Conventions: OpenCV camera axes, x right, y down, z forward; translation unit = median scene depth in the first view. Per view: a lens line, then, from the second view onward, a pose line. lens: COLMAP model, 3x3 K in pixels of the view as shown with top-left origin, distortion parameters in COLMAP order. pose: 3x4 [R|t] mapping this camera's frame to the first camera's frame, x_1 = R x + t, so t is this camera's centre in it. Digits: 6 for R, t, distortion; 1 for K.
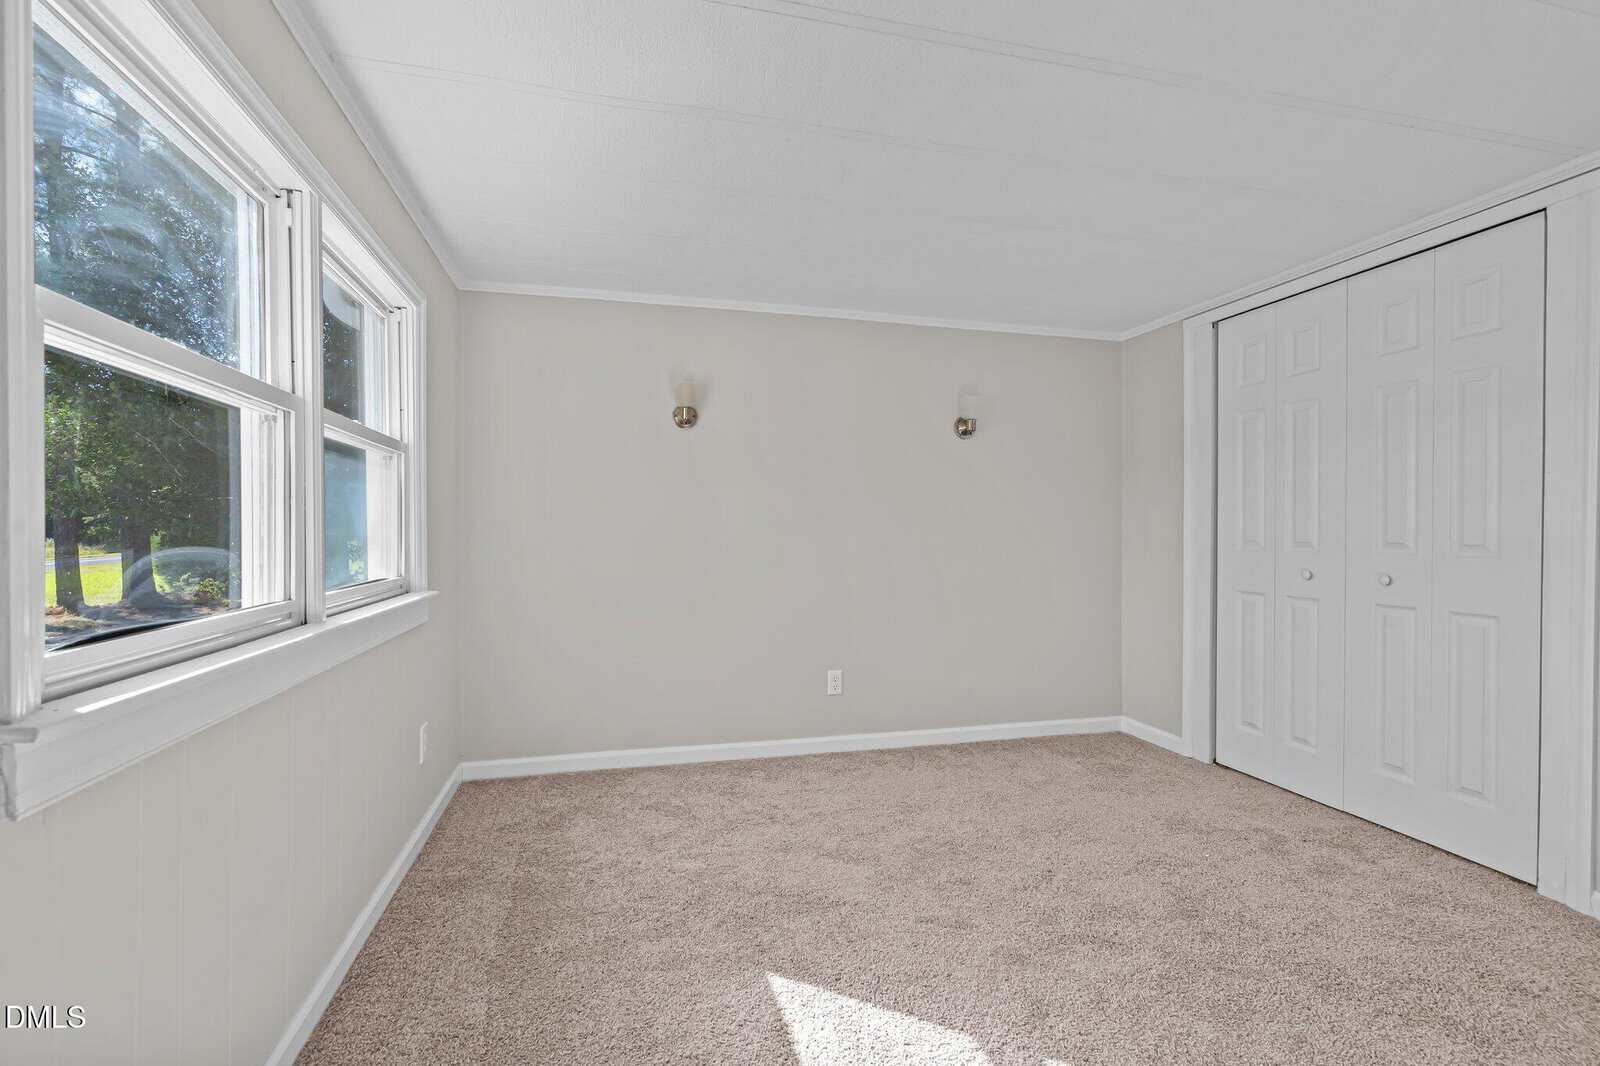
lens RADIAL K [[726.8, 0, 793.0], [0, 726.8, 528.4], [0, 0, 1]] dist [0.000977, -0.001133]
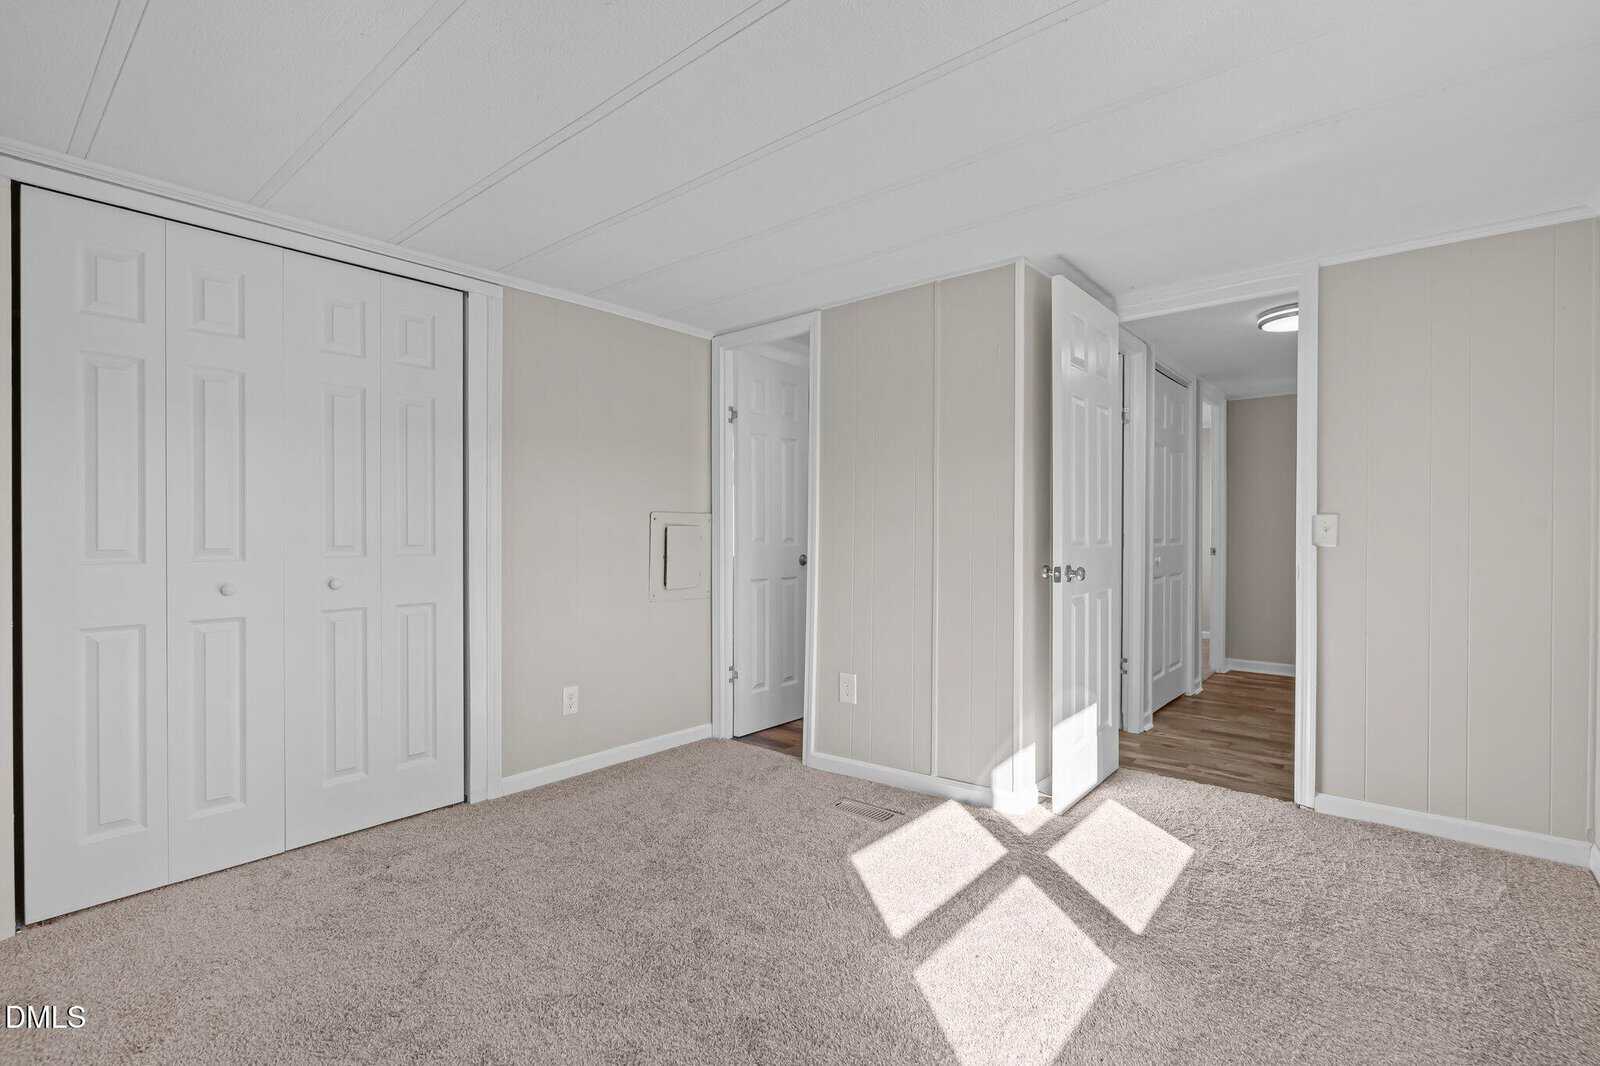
lens RADIAL K [[726.8, 0, 788.4], [0, 726.8, 537.8], [0, 0, 1]] dist [0.000977, -0.001133]
pose [[-0.569721, 0.003215, 0.821832, -0.333997], [0.012041, 0.999918, 0.004435, 0.012645], [-0.821750, 0.012422, -0.569713, 1.052453]]
